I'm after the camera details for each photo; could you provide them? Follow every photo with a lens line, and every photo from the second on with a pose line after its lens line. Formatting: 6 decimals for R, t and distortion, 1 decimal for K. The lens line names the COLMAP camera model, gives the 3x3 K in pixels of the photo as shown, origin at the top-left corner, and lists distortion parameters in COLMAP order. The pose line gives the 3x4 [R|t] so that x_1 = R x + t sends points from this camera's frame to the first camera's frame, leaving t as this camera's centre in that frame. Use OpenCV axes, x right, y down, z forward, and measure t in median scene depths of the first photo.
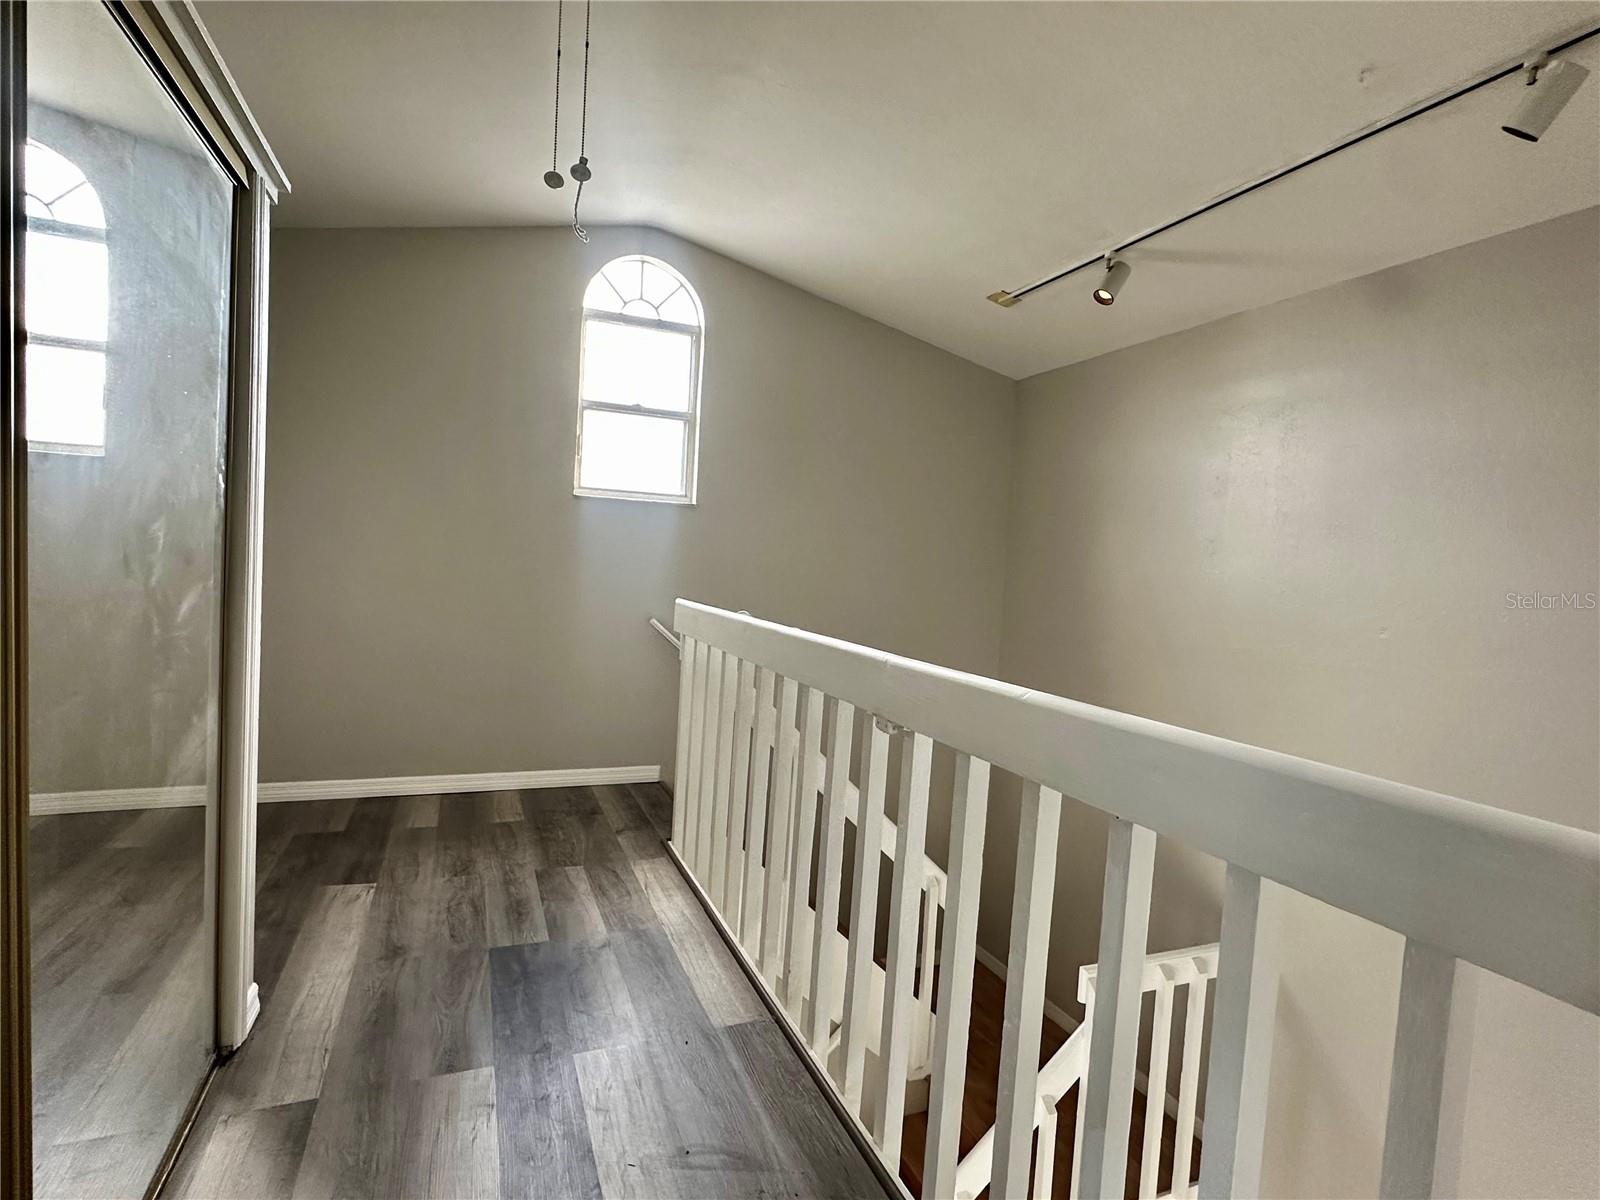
lens RADIAL K [[790.0, 0, 797.4], [0, 790.0, 610.2], [0, 0, 1]] dist [-0.004386, 0.000729]
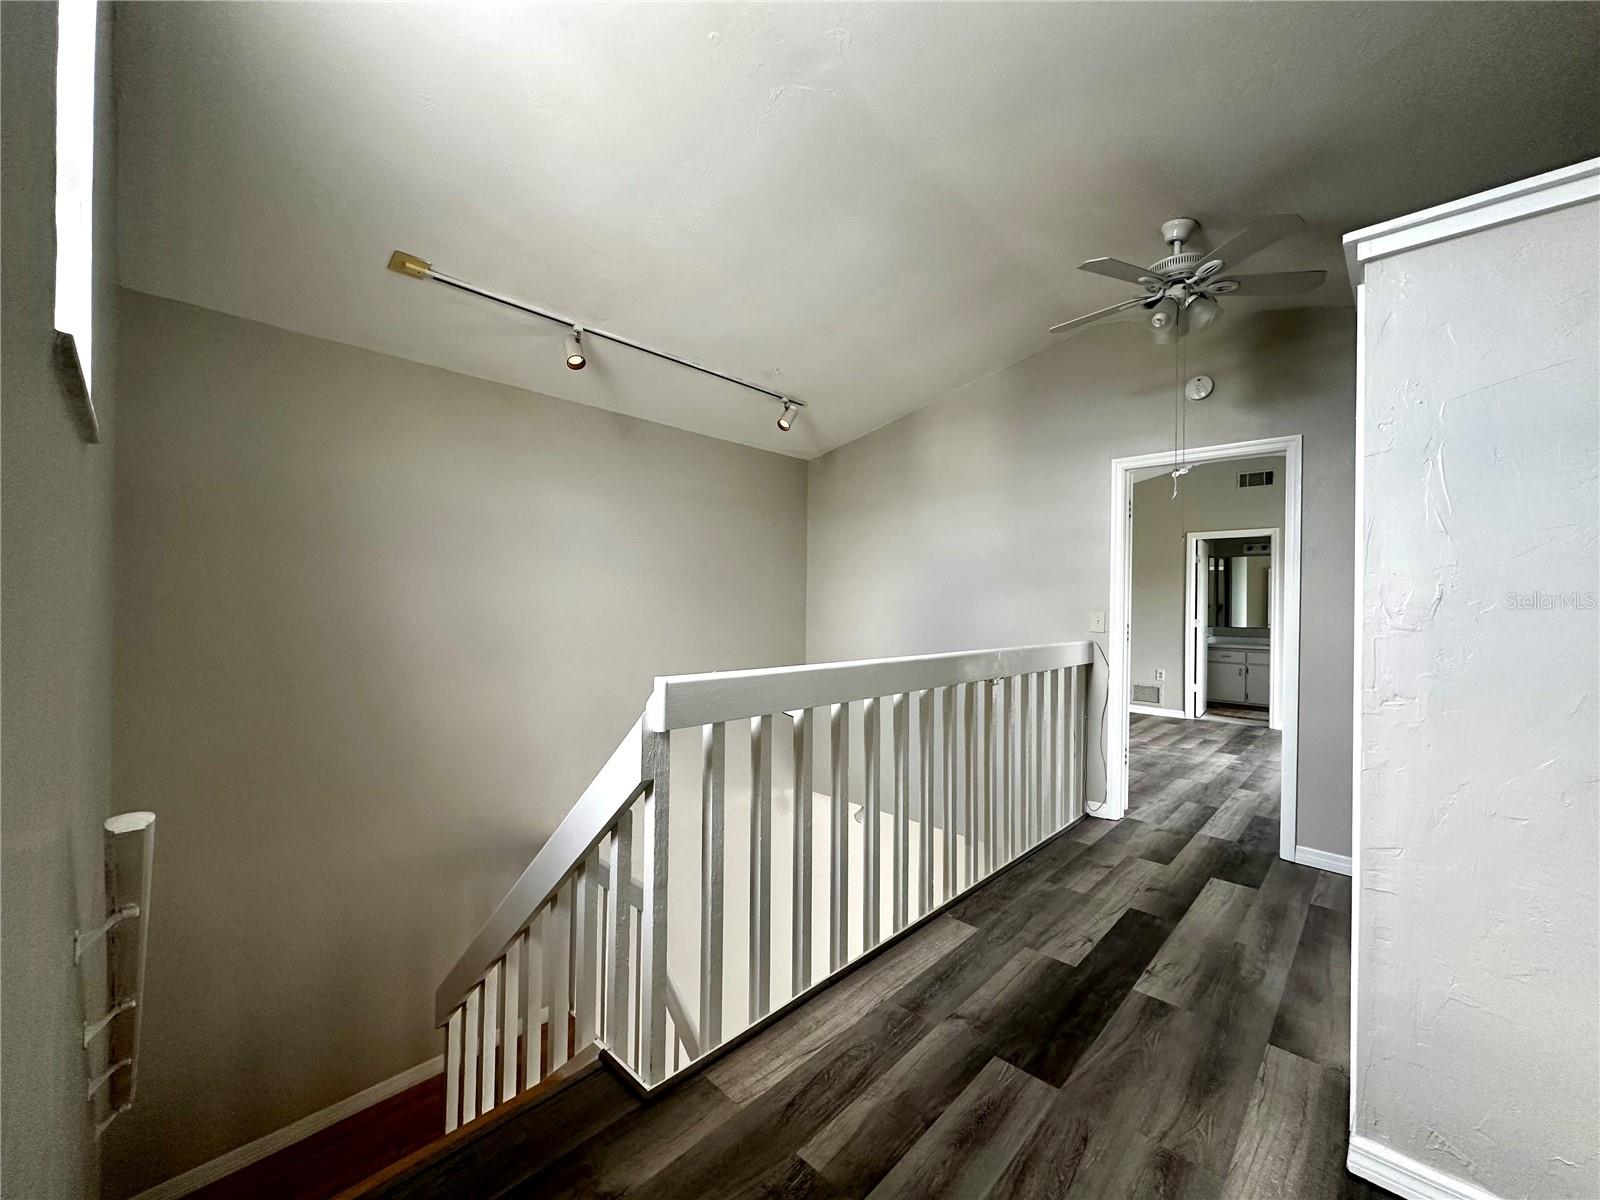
lens RADIAL K [[635.0, 0, 792.2], [0, 635.0, 602.3], [0, 0, 1]] dist [-0.002357, 0.000429]
pose [[-0.398259, -0.063524, 0.915071, -0.902501], [0.012292, 0.997140, 0.074571, -0.153701], [-0.917191, 0.040946, -0.396339, 1.574939]]
